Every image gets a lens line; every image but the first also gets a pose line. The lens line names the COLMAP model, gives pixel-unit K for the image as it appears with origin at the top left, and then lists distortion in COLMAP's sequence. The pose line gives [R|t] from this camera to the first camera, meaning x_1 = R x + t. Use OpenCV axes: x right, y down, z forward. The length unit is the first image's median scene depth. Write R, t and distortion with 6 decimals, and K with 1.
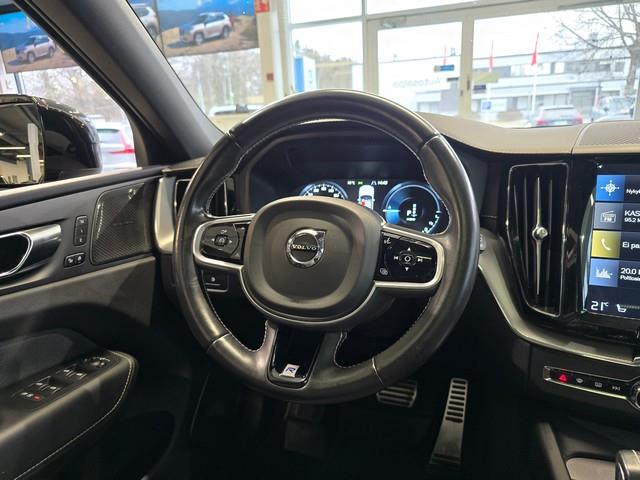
lens RADIAL K [[446.1, 0, 320.0], [0, 446.1, 240.0], [0, 0, 1]] dist [0.005281, -0.002026]
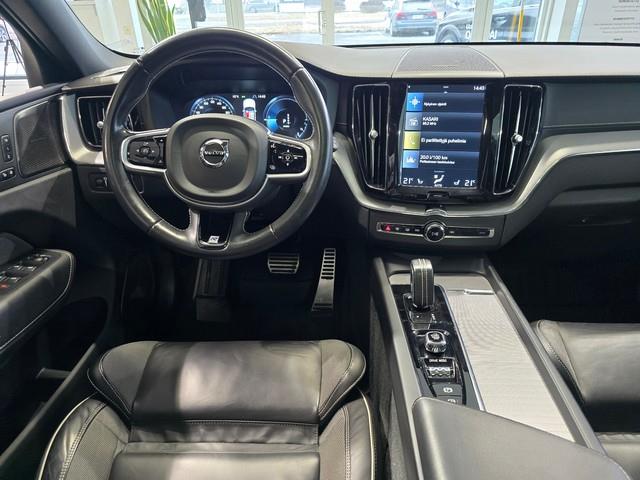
lens RADIAL K [[439.5, 0, 327.9], [0, 439.5, 239.6], [0, 0, 1]] dist [0.052155, -0.050761]
pose [[0.955037, -0.109144, 0.275667, -0.093939], [0.045971, 0.973044, 0.225991, -0.014503], [-0.292902, -0.203157, 0.934310, -0.401023]]
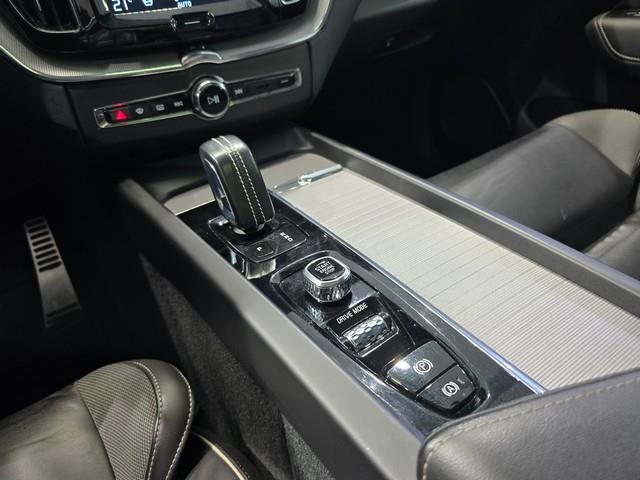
lens RADIAL K [[439.5, 0, 327.9], [0, 439.5, 239.6], [0, 0, 1]] dist [0.052155, -0.050761]
pose [[0.570522, -0.466146, 0.676174, 0.124036], [0.224671, 0.880494, 0.417436, 0.257469], [-0.789954, -0.086240, 0.607071, 0.224654]]
